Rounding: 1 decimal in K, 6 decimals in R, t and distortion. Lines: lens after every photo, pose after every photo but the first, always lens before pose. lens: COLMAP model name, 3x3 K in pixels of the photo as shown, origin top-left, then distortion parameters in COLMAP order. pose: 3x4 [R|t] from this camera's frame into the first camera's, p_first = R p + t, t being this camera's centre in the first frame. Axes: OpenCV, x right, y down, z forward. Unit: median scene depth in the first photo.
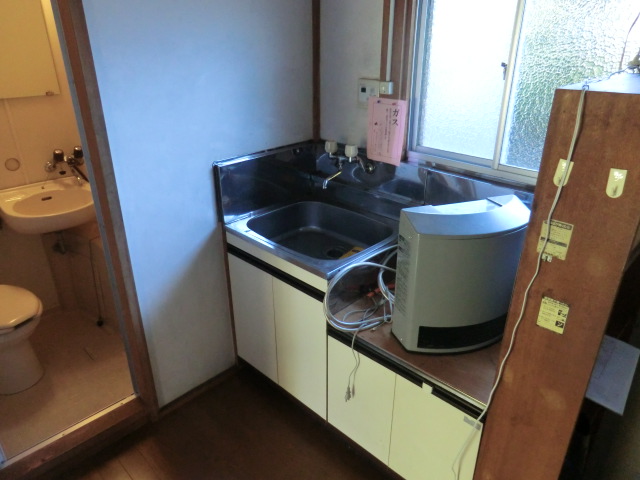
lens RADIAL K [[452.4, 0, 332.6], [0, 452.4, 240.0], [0, 0, 1]] dist [-0.010237, -0.001138]
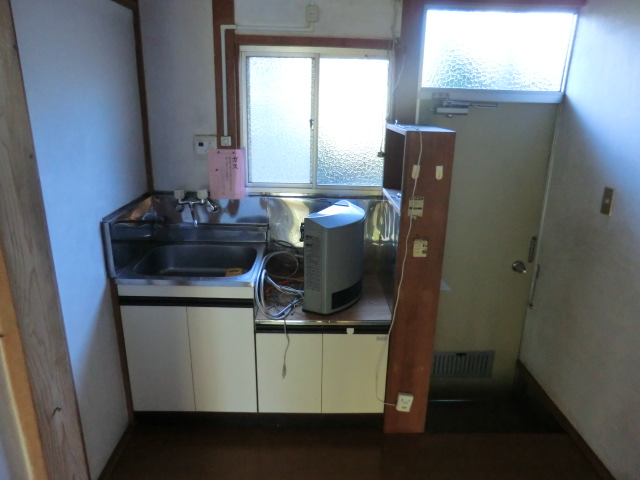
lens RADIAL K [[452.4, 0, 332.6], [0, 452.4, 240.0], [0, 0, 1]] dist [-0.010237, -0.001138]
pose [[0.726430, -0.197630, 0.658211, -0.563120], [0.272914, 0.961959, -0.012368, 0.032237], [-0.630727, 0.188620, 0.752732, -0.104792]]
